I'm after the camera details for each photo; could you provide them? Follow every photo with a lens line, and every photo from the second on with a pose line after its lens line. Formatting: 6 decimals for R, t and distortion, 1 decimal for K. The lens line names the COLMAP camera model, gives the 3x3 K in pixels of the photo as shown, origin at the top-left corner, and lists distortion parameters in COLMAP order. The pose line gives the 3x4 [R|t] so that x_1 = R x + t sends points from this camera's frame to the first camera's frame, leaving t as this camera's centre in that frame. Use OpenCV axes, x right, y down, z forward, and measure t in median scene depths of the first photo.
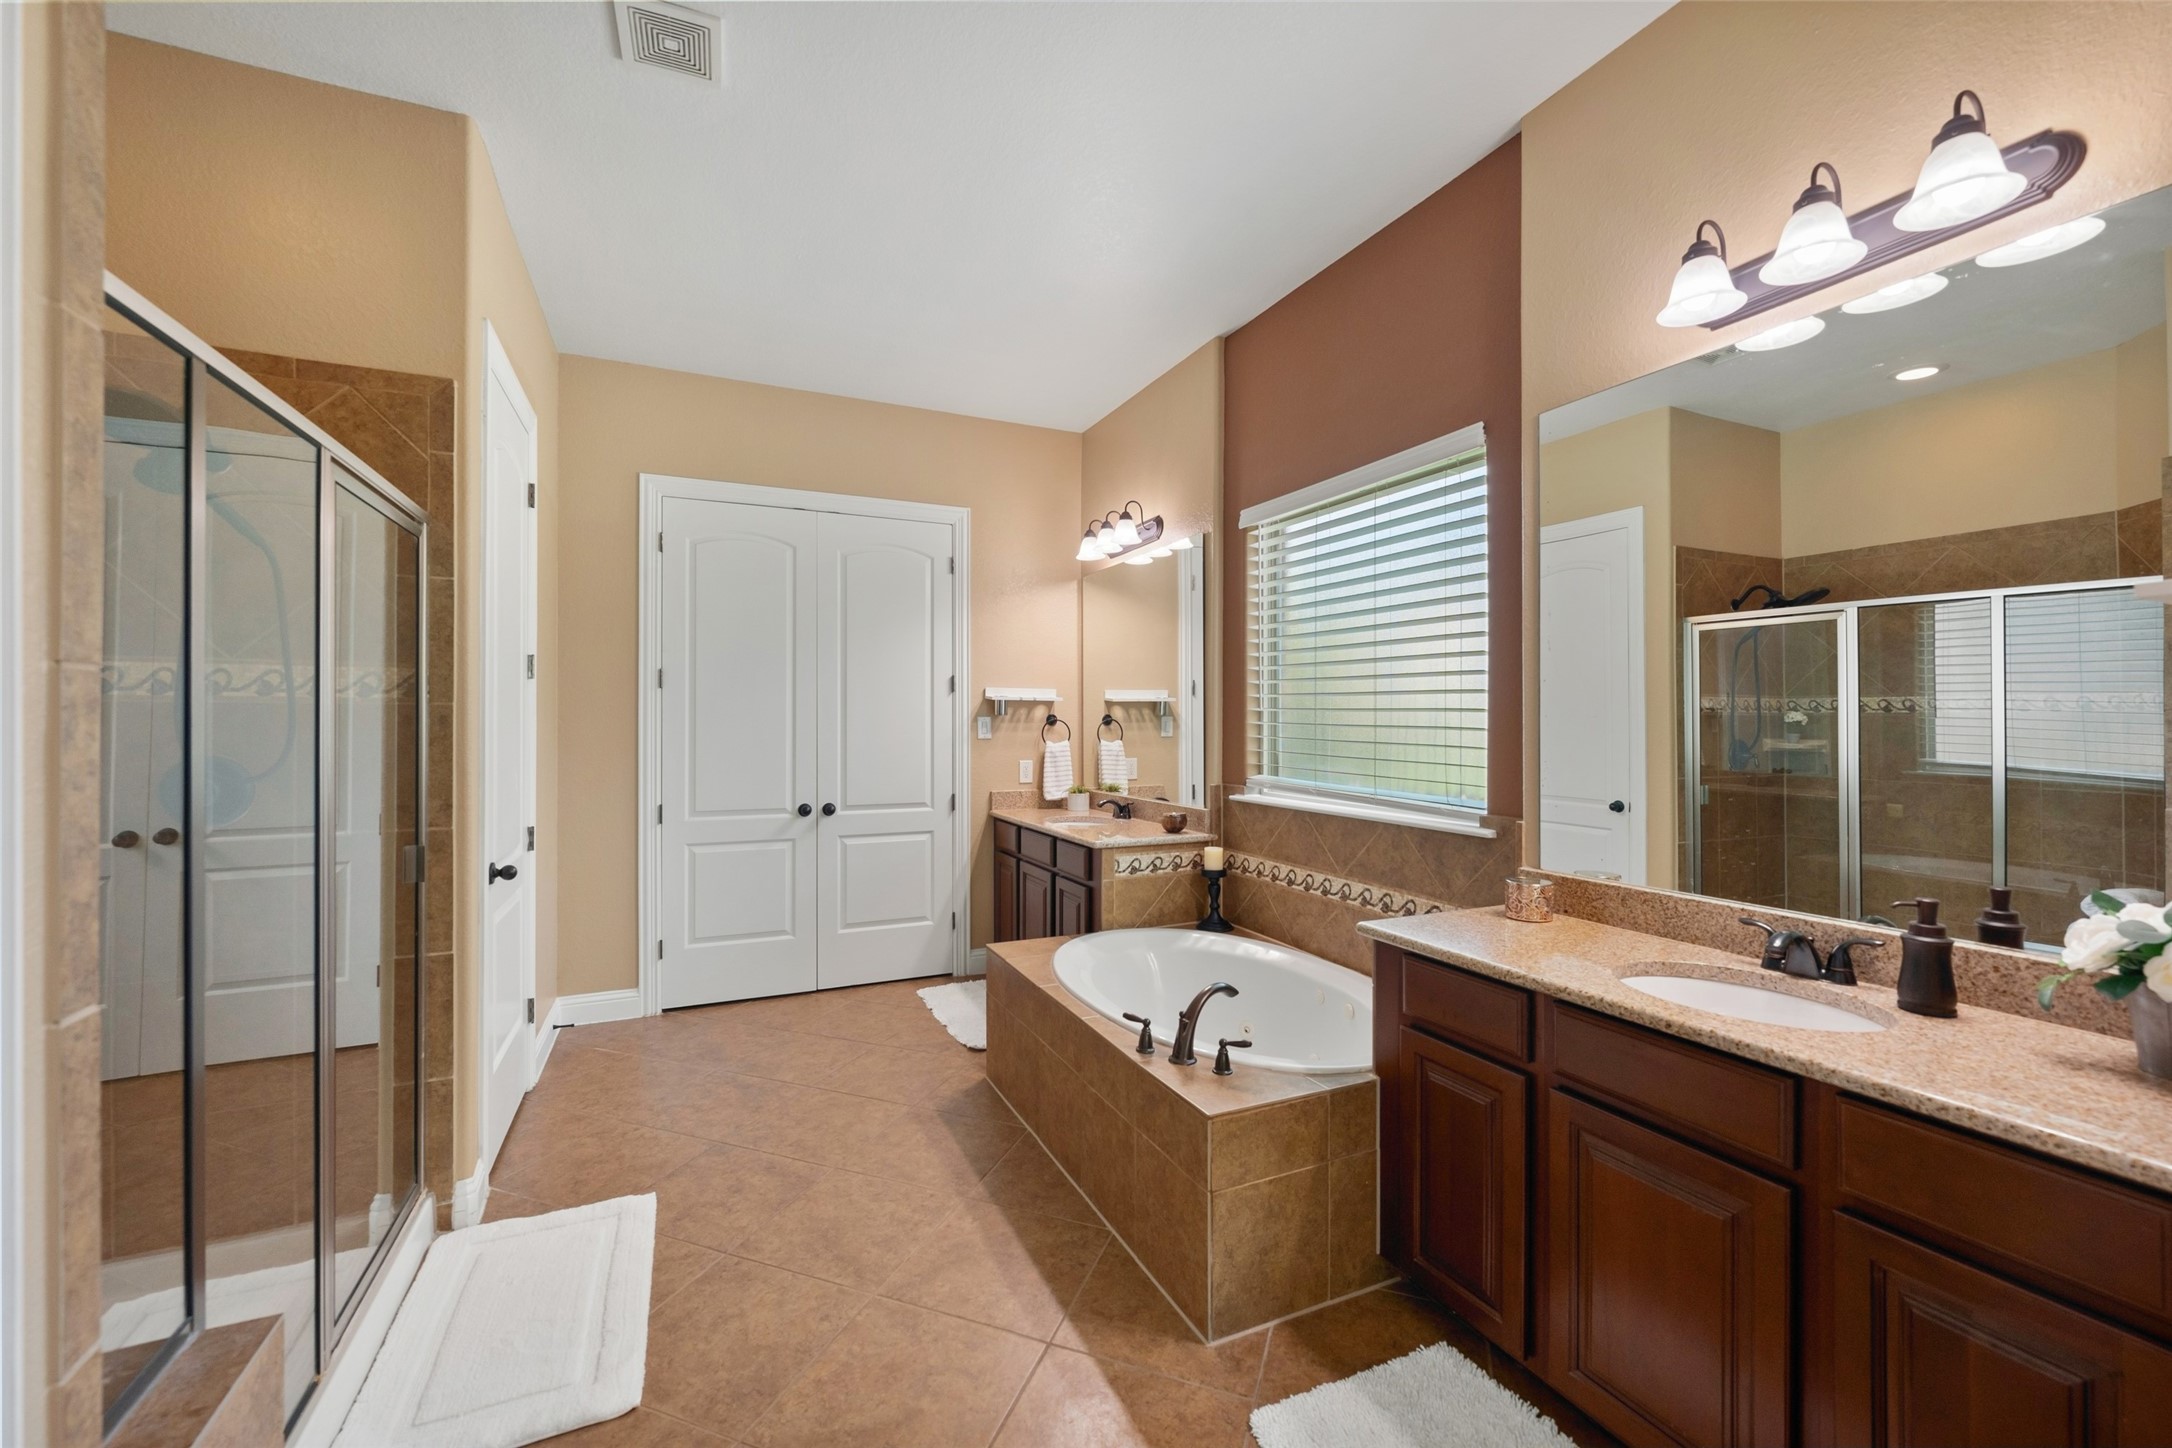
lens RADIAL K [[868.7, 0, 1086.0], [0, 868.7, 724.0], [0, 0, 1]] dist [-0.000337, 0.000003]
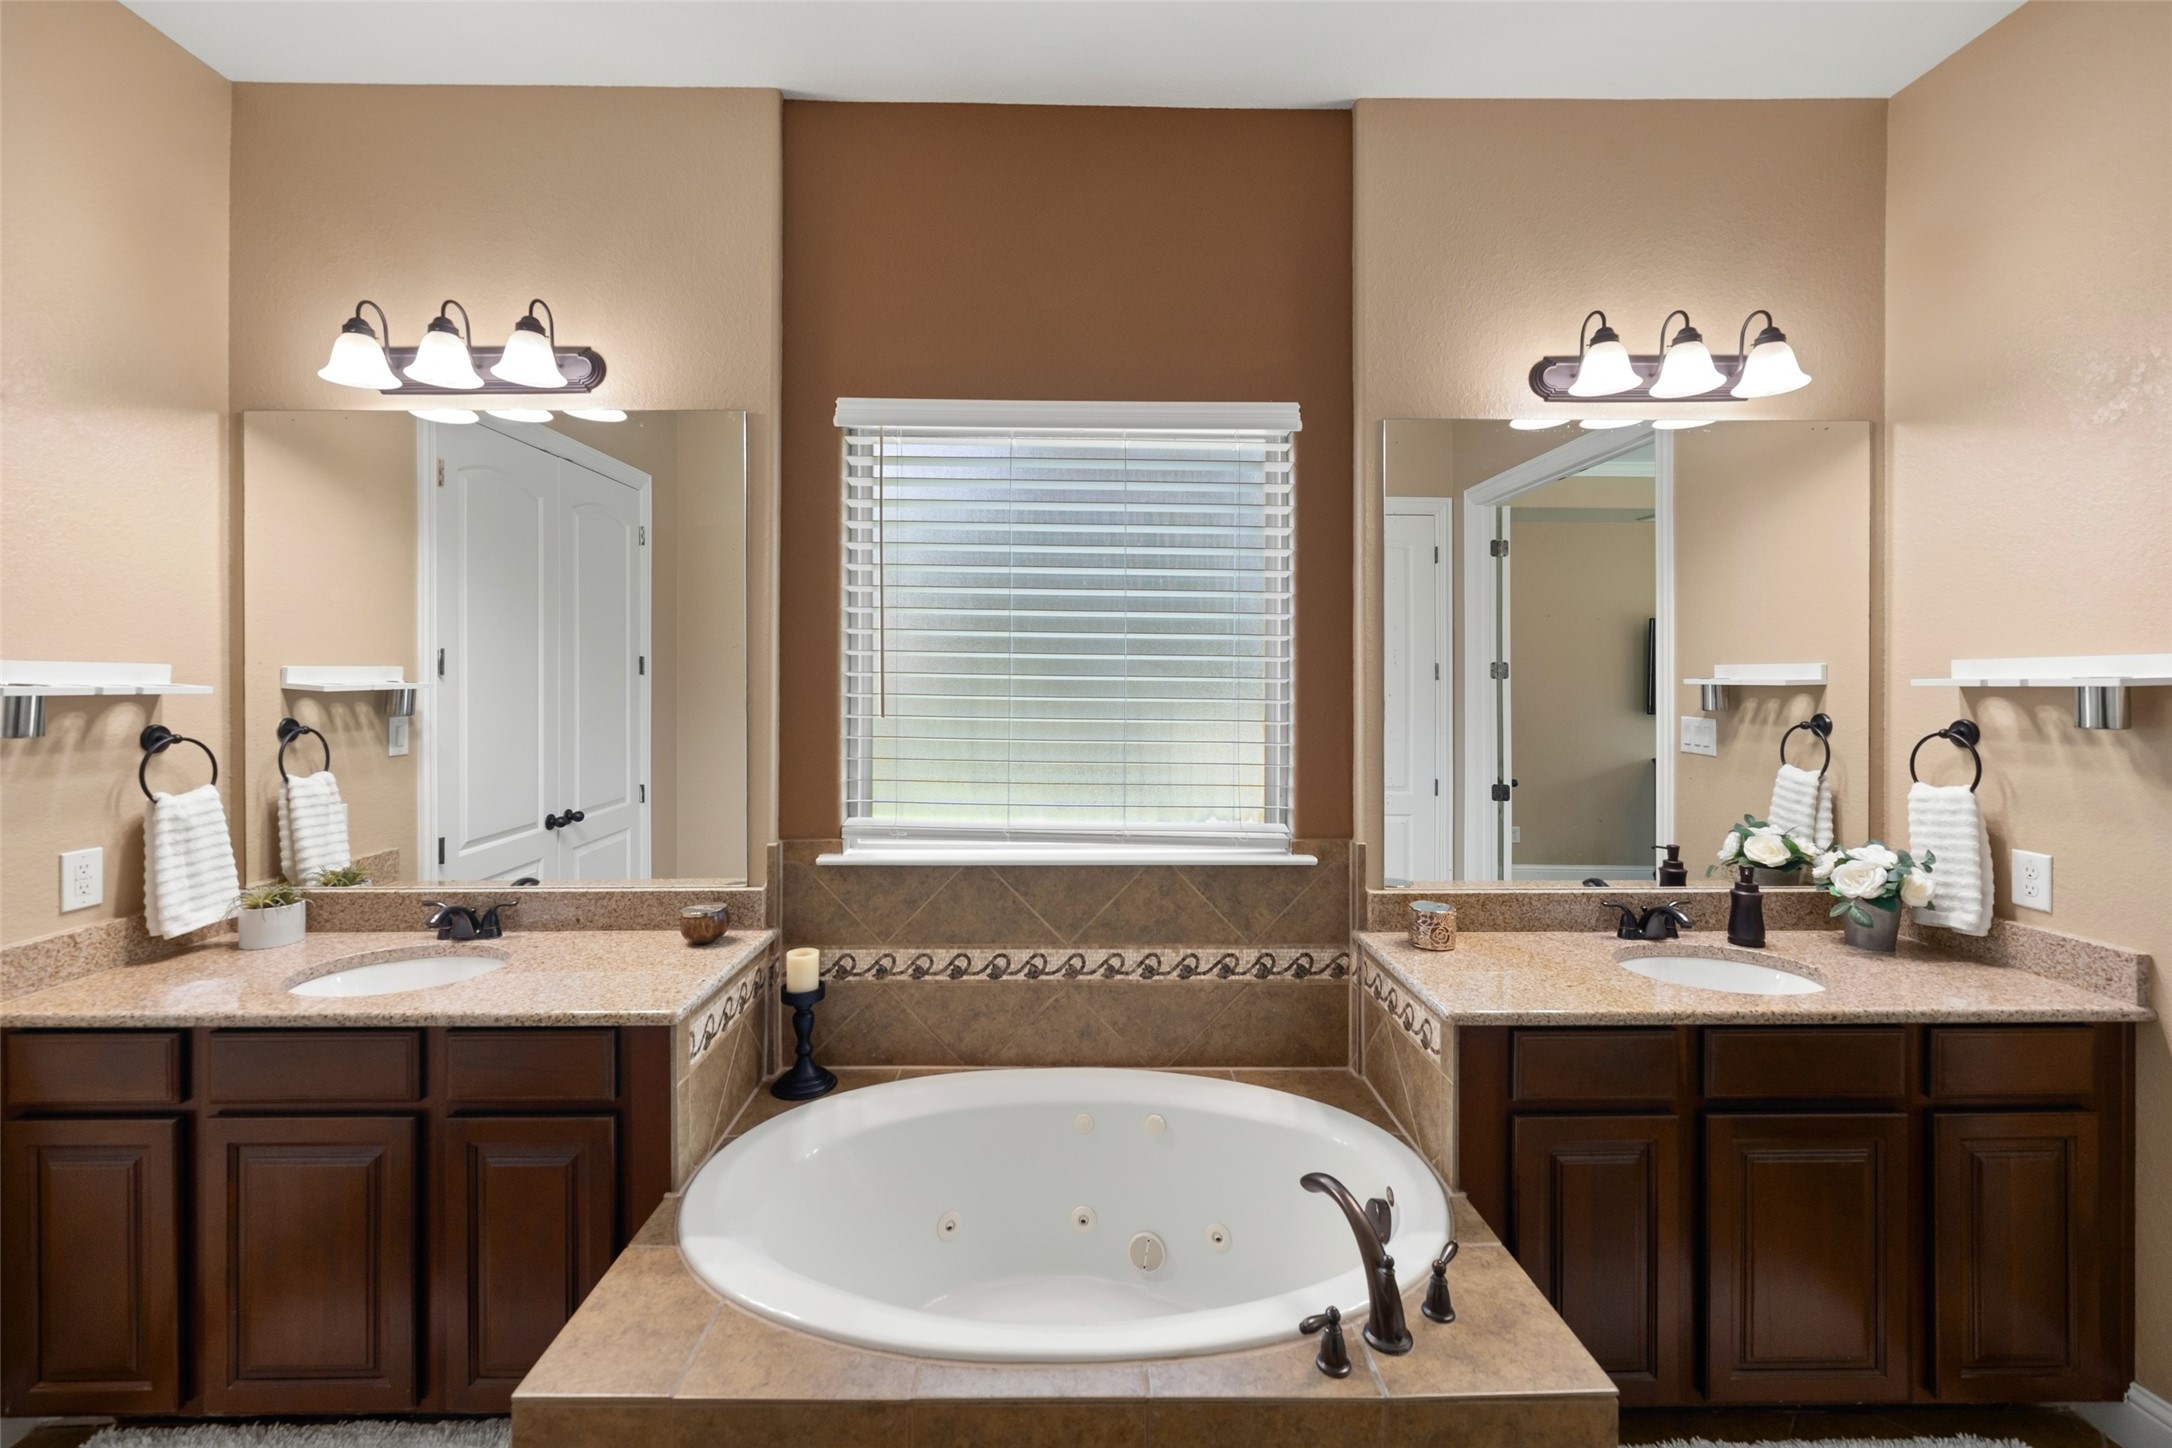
lens RADIAL K [[881.5, 0, 1076.8], [0, 881.5, 683.1], [0, 0, 1]] dist [-0.000389, 0.000045]
pose [[0.404112, -0.002972, 0.914705, -0.329093], [0.001893, 0.999995, 0.002413, -0.042333], [-0.914708, 0.000757, 0.404116, 0.586077]]
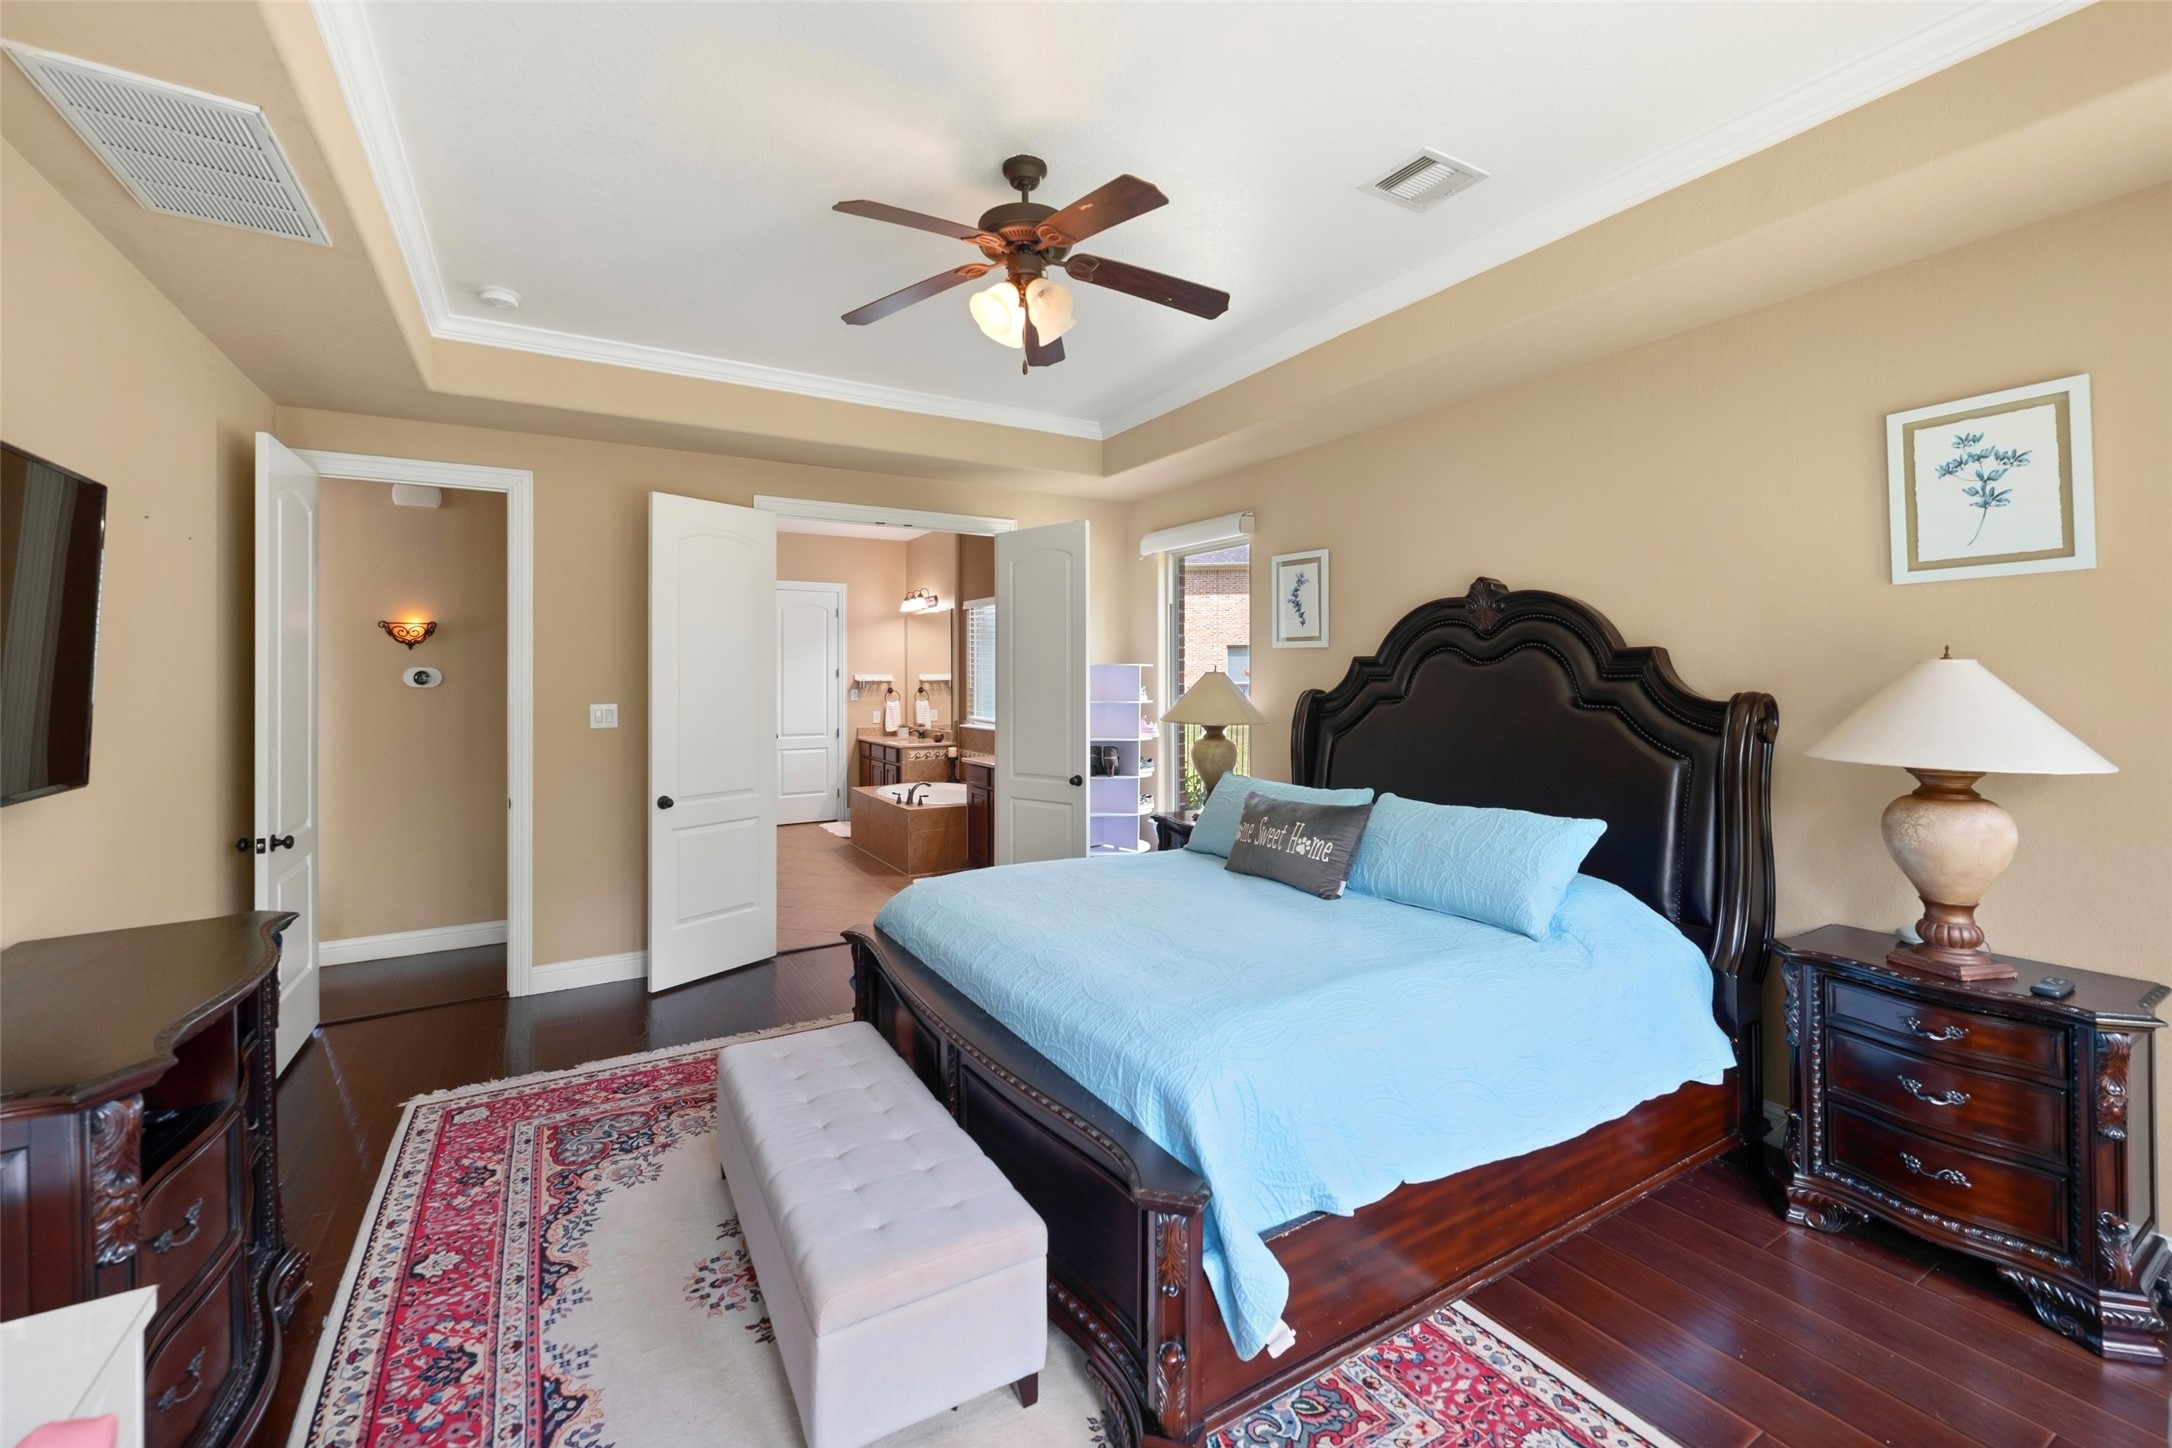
lens RADIAL K [[881.5, 0, 1076.8], [0, 881.5, 683.1], [0, 0, 1]] dist [-0.000389, 0.000045]
pose [[0.995195, -0.004019, 0.097832, 0.246351], [0.004047, 0.999992, -0.000090, -0.026265], [-0.097831, 0.000485, 0.995203, -1.349276]]
